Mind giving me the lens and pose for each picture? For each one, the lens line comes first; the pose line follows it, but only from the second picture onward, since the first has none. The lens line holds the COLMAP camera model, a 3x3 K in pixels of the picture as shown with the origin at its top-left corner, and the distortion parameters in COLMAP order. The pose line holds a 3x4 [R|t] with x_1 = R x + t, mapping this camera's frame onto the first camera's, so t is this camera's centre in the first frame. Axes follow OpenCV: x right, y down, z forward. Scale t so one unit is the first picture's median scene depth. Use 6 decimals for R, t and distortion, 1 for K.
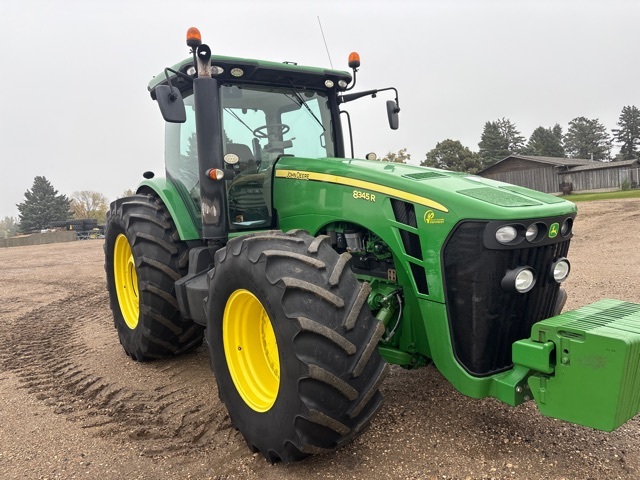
lens RADIAL K [[472.3, 0, 320.0], [0, 472.3, 240.0], [0, 0, 1]] dist [0.067720, -0.065959]
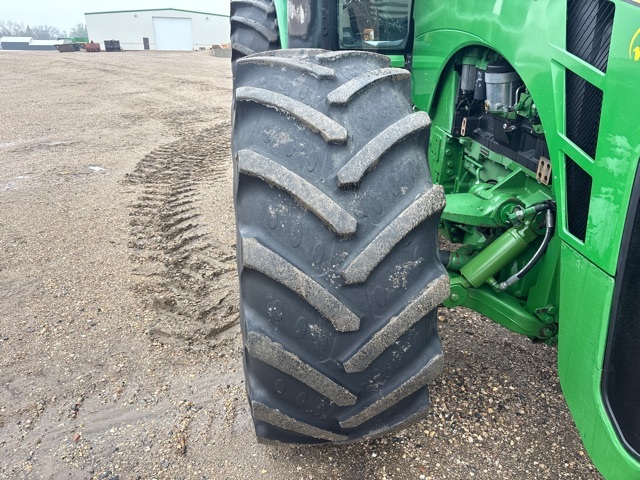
lens RADIAL K [[479.9, 0, 324.5], [0, 479.9, 242.2], [0, 0, 1]] dist [0.066640, -0.071127]
pose [[0.889572, 0.242714, -0.386979, 0.181987], [-0.099569, 0.929817, 0.354297, -0.014049], [0.445812, -0.276641, 0.851306, 0.505618]]
